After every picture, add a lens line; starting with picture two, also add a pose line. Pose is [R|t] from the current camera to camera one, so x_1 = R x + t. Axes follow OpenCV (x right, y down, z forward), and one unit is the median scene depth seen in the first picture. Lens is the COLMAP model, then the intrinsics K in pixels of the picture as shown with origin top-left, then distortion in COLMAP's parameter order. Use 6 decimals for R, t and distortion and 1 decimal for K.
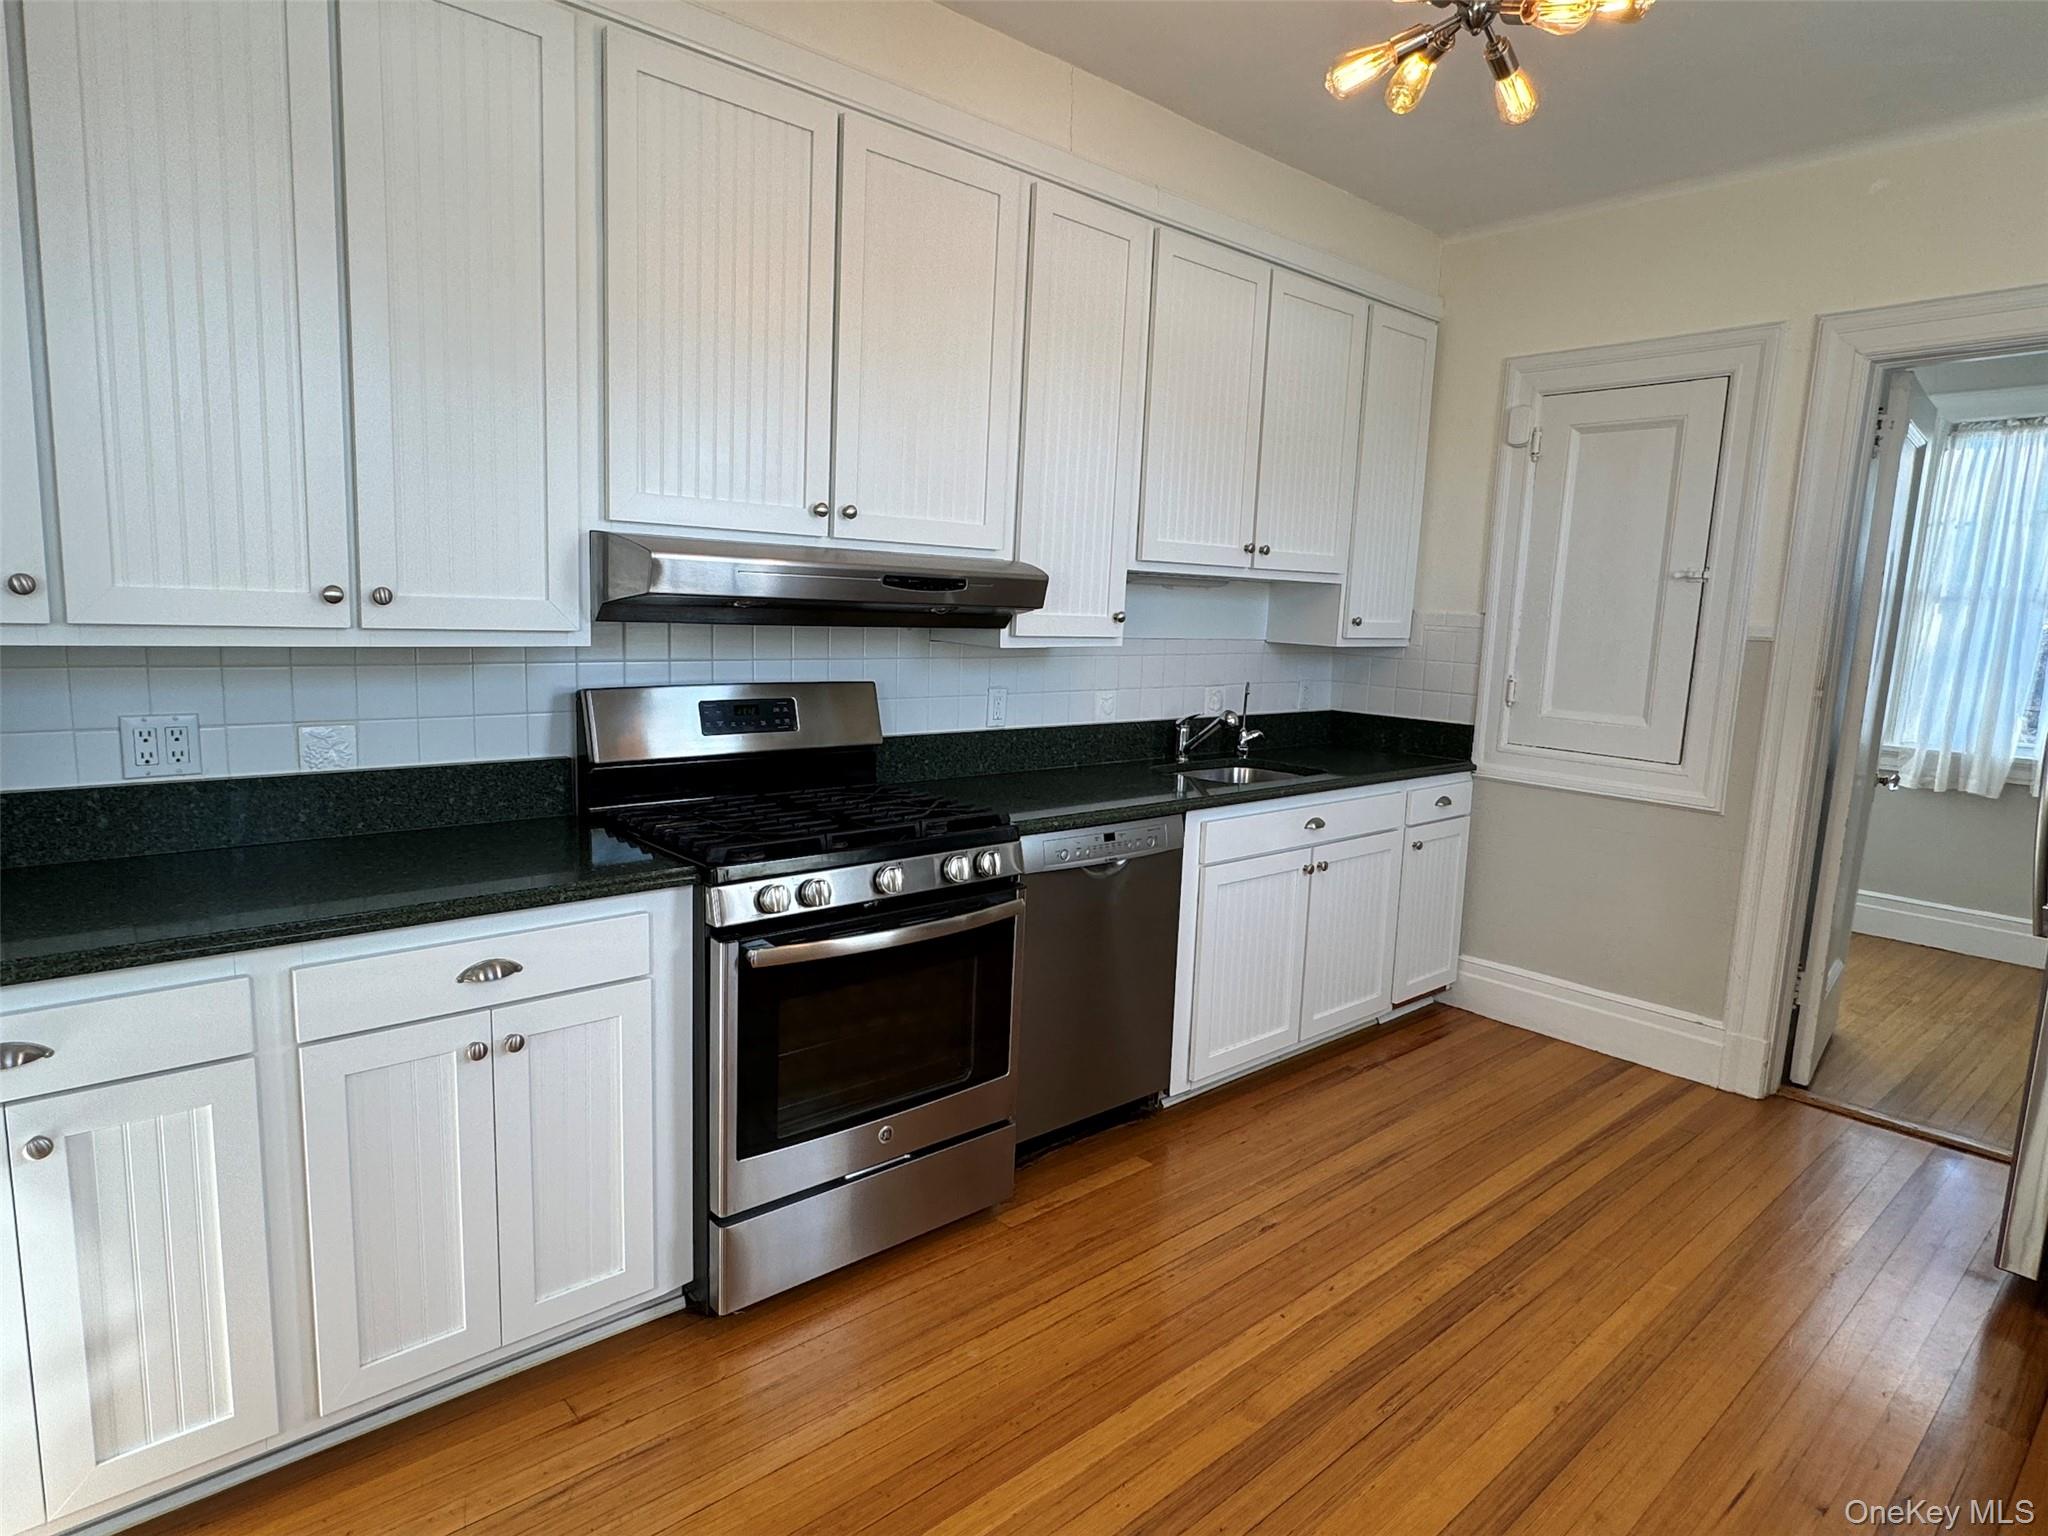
lens RADIAL K [[1165.3, 0, 1024.0], [0, 1165.3, 768.0], [0, 0, 1]] dist [-0.001045, -0.000226]
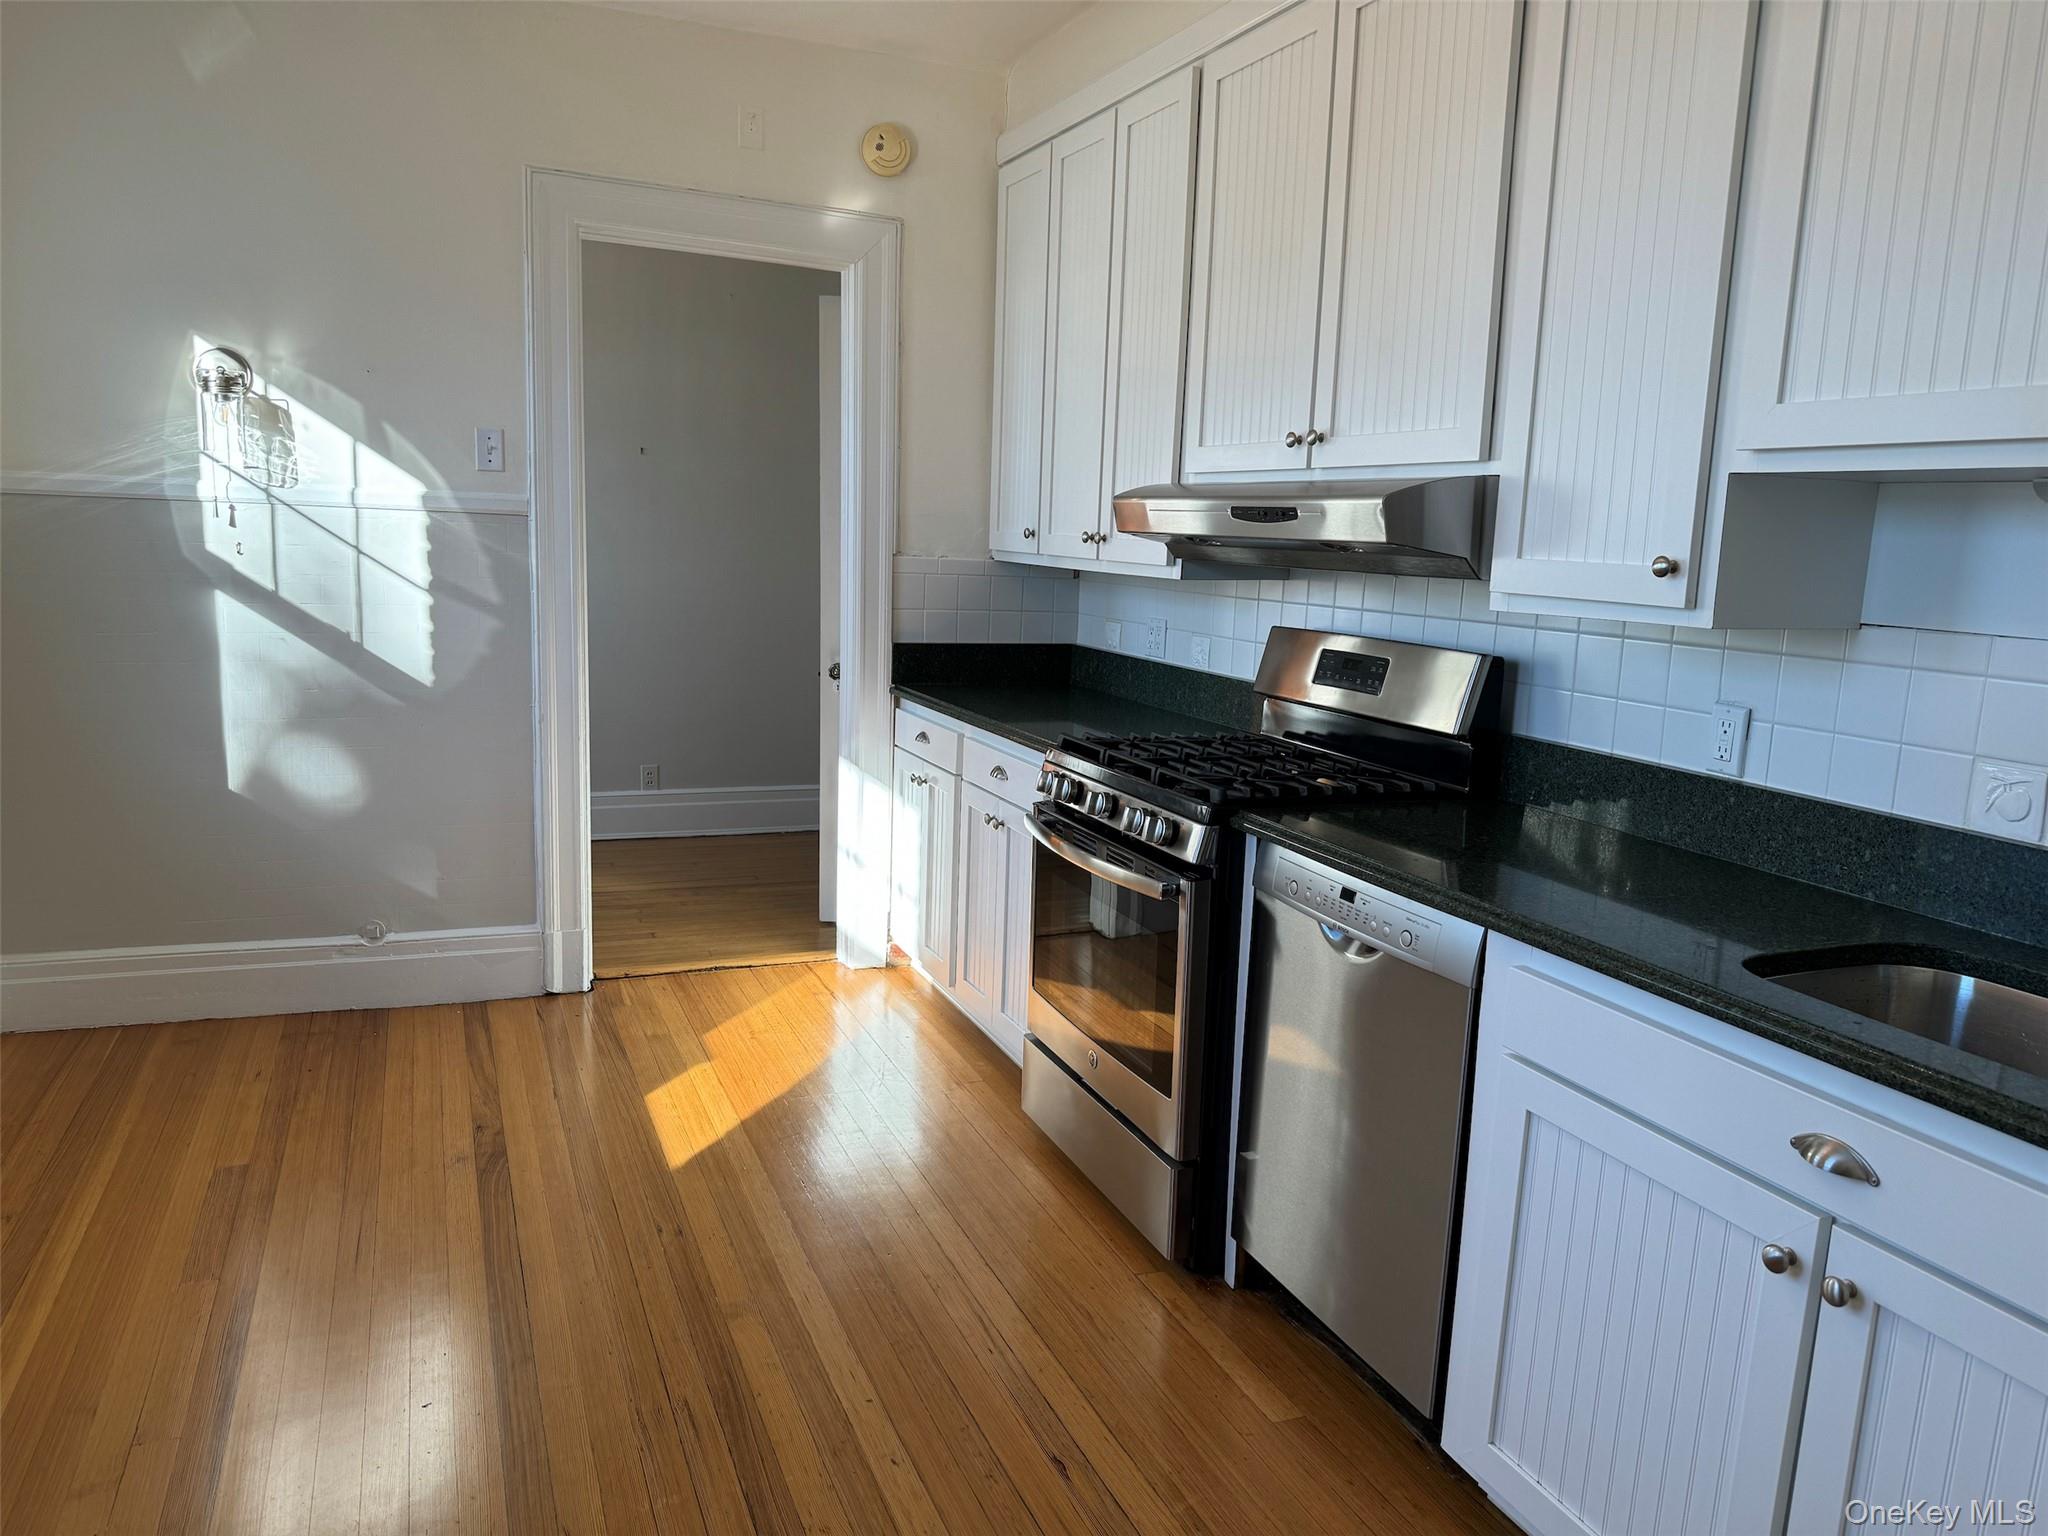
lens RADIAL K [[1428.5, 0, 1024.0], [0, 1428.5, 768.0], [0, 0, 1]] dist [0.007710, -0.057865]
pose [[-0.328322, 0.105817, -0.938620, 0.929409], [-0.187387, 0.966658, 0.174525, -0.120869], [0.925792, 0.233186, -0.297546, 1.132088]]
